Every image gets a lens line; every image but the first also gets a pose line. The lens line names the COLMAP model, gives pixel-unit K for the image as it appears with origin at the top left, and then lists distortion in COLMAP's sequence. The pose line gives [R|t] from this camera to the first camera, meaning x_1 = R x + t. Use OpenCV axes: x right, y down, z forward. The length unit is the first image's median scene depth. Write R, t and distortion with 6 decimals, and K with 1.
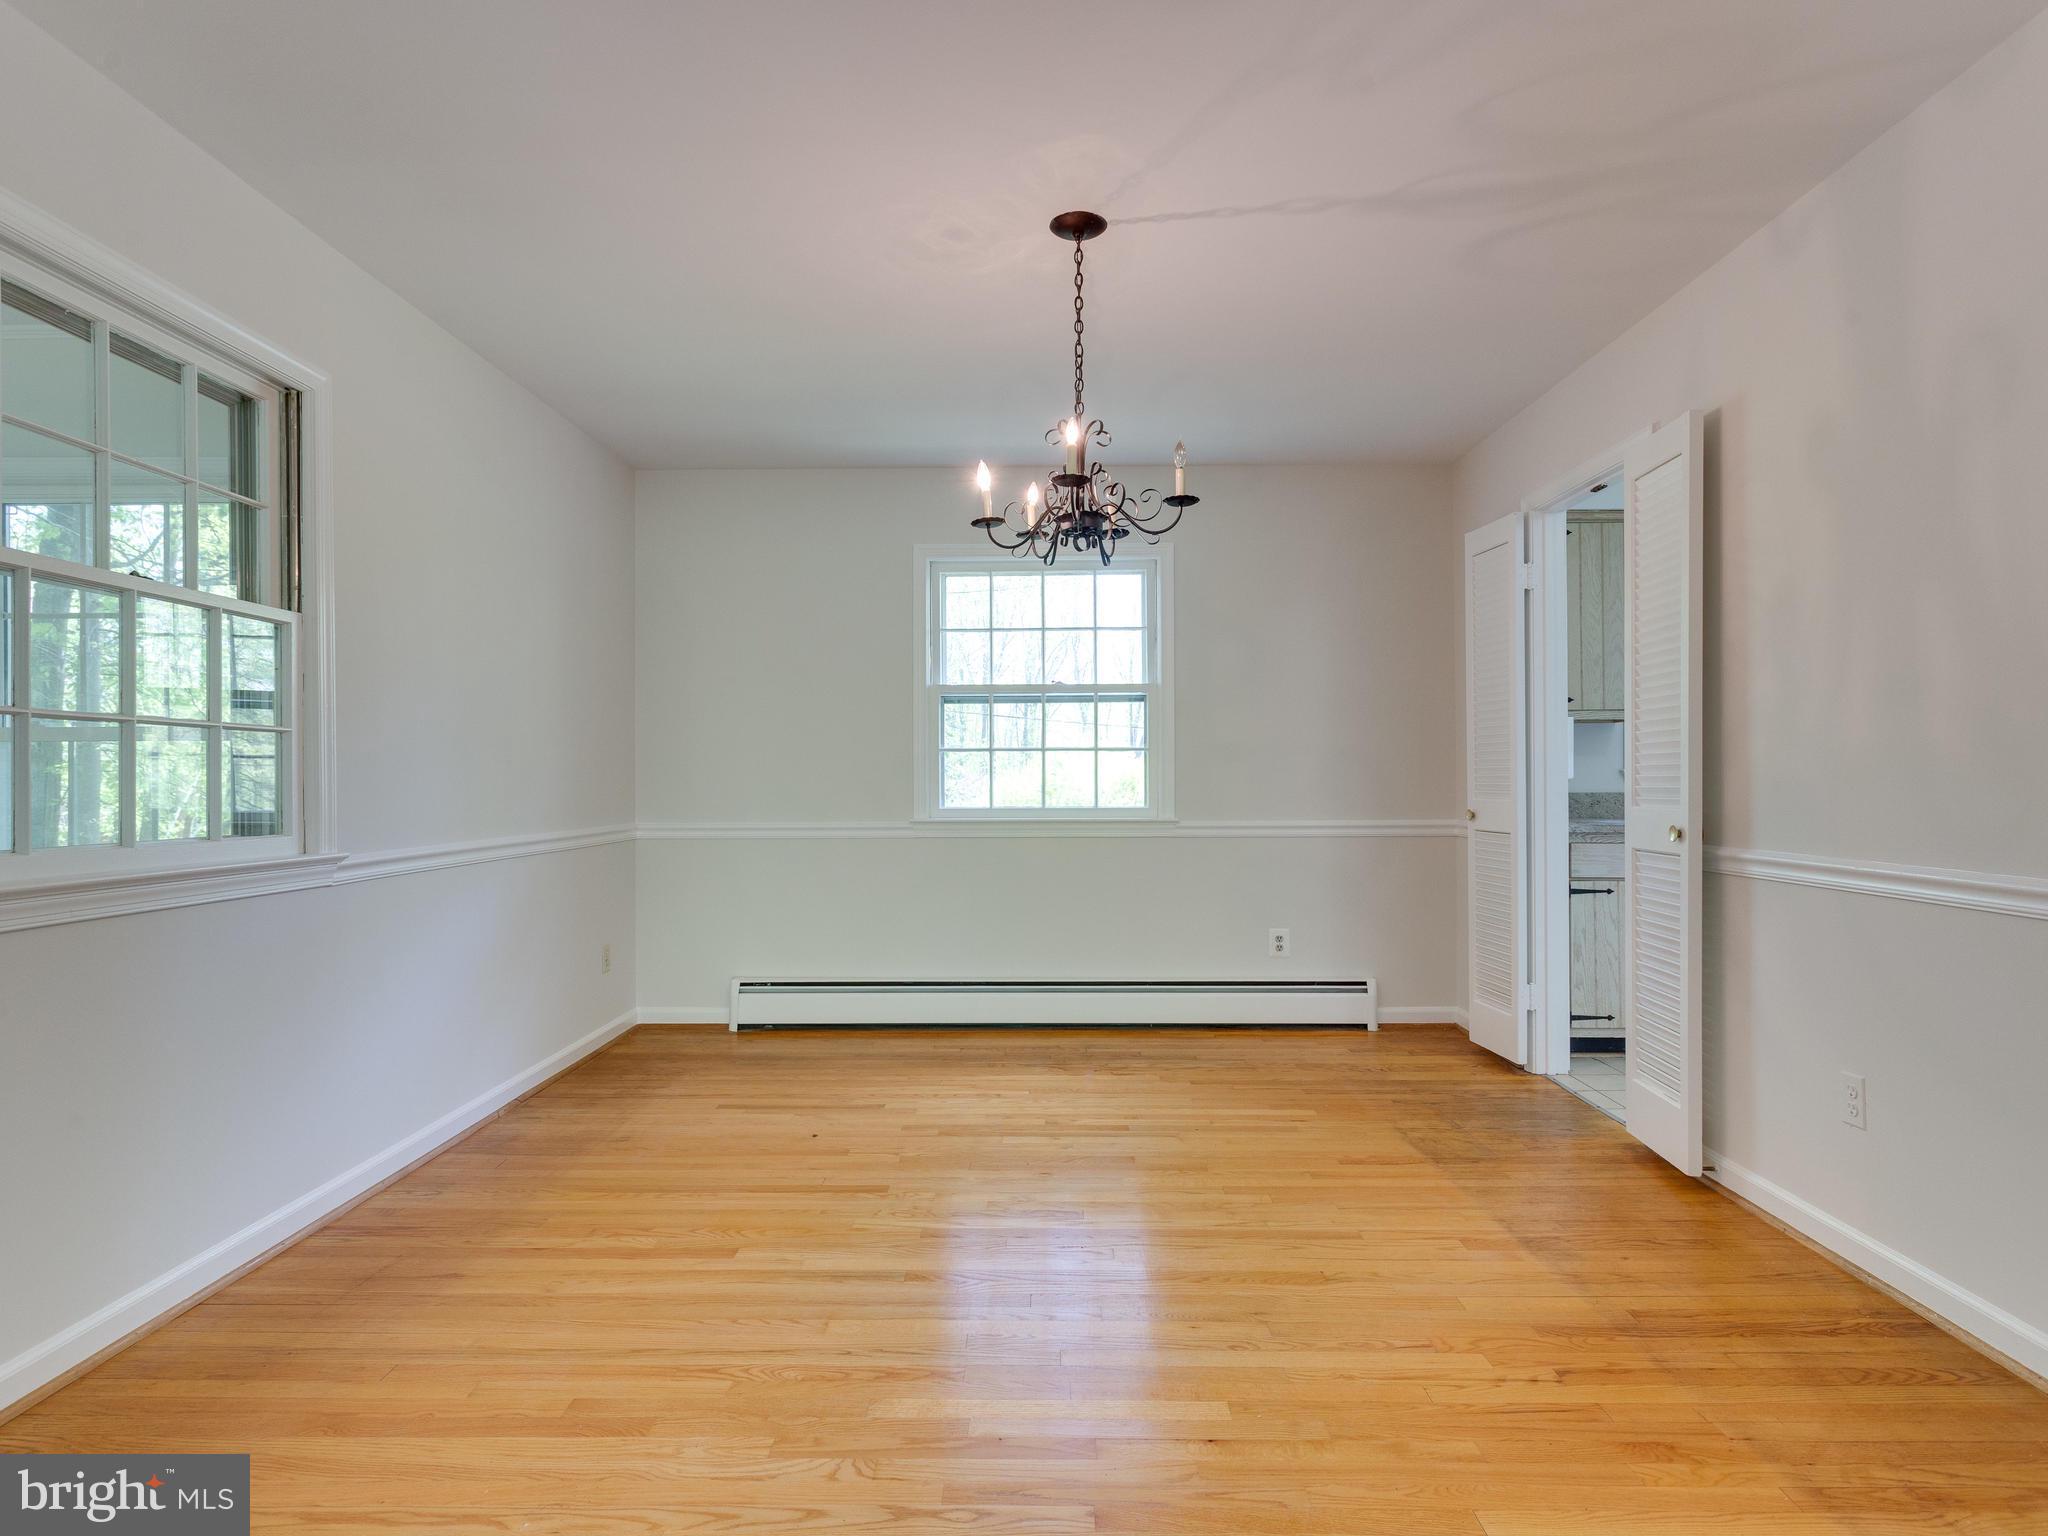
lens RADIAL K [[1105.7, 0, 1031.3], [0, 1105.7, 763.5], [0, 0, 1]] dist [0.002175, 0.001052]
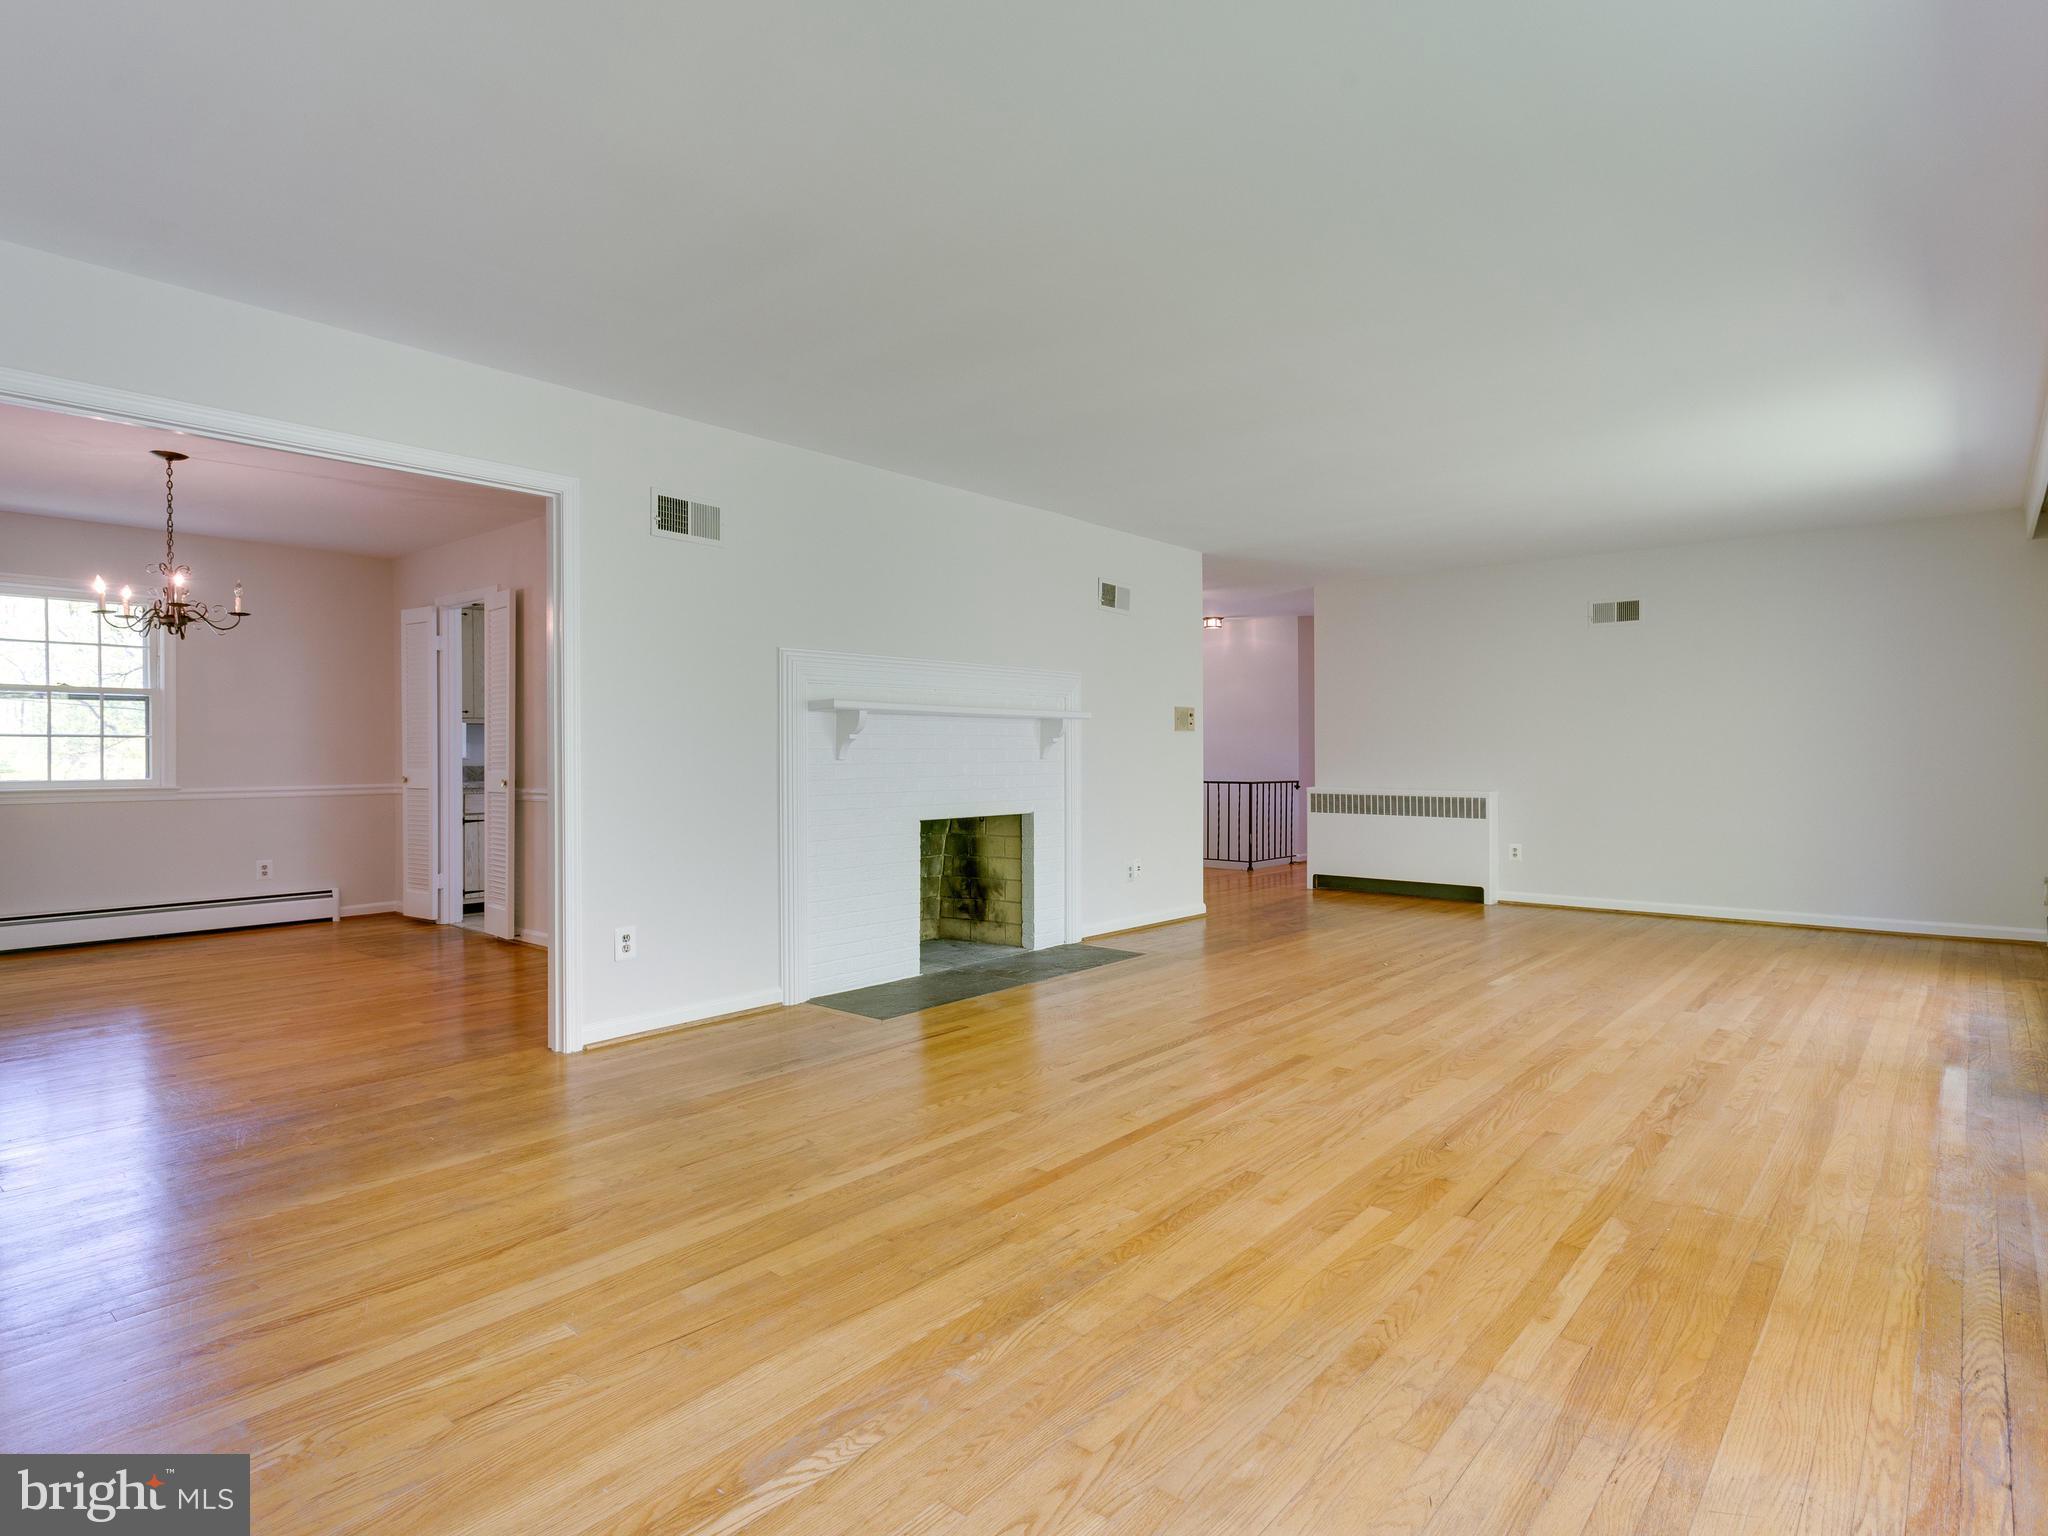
lens RADIAL K [[1105.7, 0, 1031.3], [0, 1105.7, 763.5], [0, 0, 1]] dist [0.002175, 0.001052]
pose [[0.632574, -0.005024, 0.774483, -0.310087], [-0.009737, 0.999848, 0.014439, -0.011636], [-0.774438, -0.016675, 0.632430, -0.821918]]
